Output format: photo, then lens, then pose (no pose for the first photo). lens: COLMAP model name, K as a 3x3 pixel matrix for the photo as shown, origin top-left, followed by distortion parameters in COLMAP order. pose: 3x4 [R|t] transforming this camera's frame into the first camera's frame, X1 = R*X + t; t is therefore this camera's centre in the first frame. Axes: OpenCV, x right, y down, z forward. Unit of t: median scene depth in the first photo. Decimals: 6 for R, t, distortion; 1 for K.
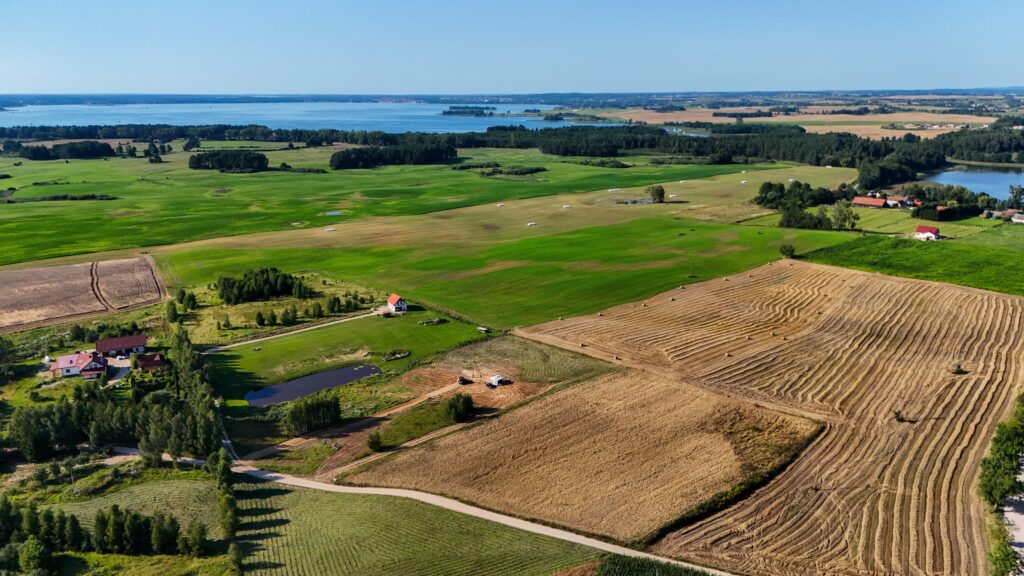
lens RADIAL K [[753.5, 0, 512.0], [0, 753.5, 288.0], [0, 0, 1]] dist [0.075091, -0.072178]
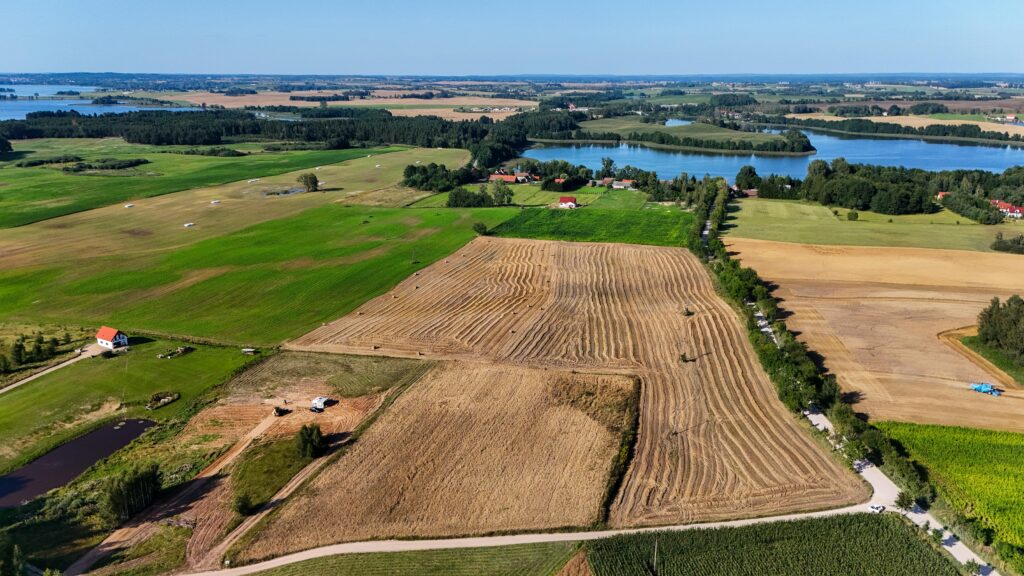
lens RADIAL K [[762.1, 0, 512.0], [0, 762.1, 288.0], [0, 0, 1]] dist [0.080921, -0.084073]
pose [[0.852155, -0.133948, 0.505855, -0.233036], [0.124967, 0.990805, 0.051844, -0.025208], [-0.508149, 0.019036, 0.861059, 0.095693]]
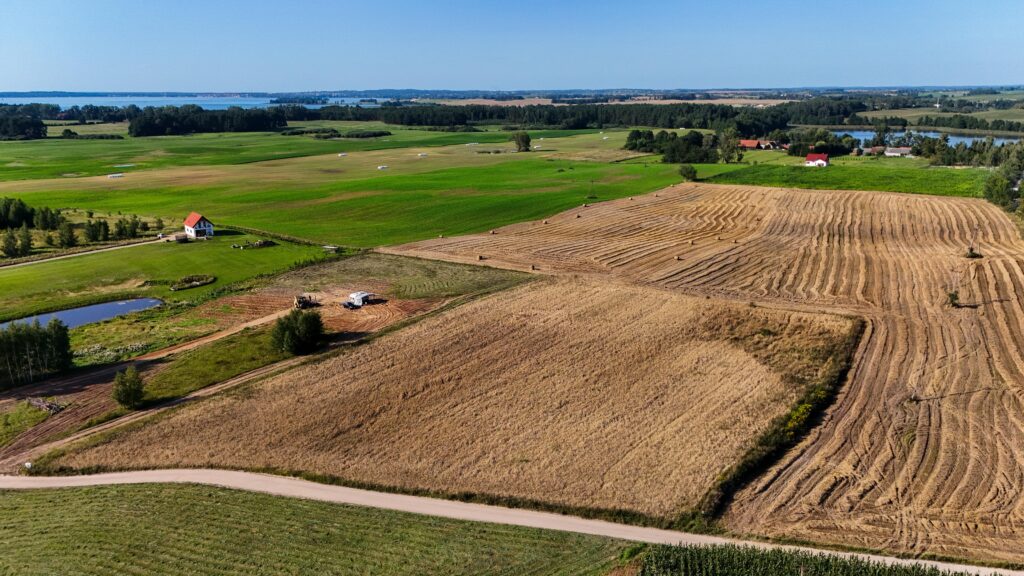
lens RADIAL K [[753.5, 0, 512.0], [0, 753.5, 288.0], [0, 0, 1]] dist [0.075091, -0.072178]
pose [[0.977992, -0.052670, 0.201885, -0.020239], [0.052977, 0.998588, 0.003887, 0.103992], [-0.201804, 0.006894, 0.979402, 0.313832]]
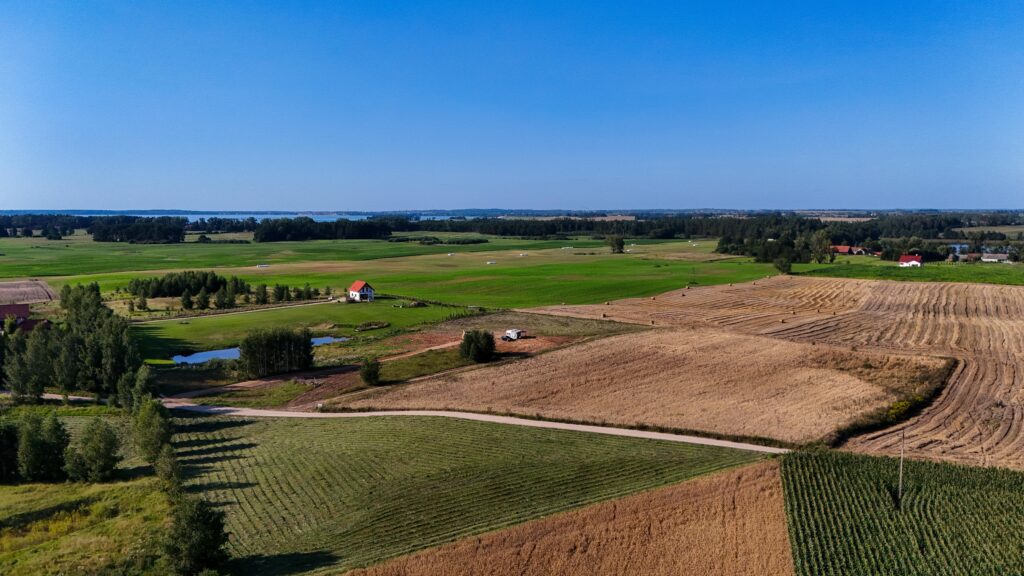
lens RADIAL K [[757.9, 0, 512.0], [0, 757.9, 288.0], [0, 0, 1]] dist [0.084036, -0.086834]
pose [[0.994486, -0.005826, 0.104709, -0.090552], [0.021861, 0.988038, -0.152653, 0.170140], [-0.102567, 0.154100, 0.982717, 0.208941]]
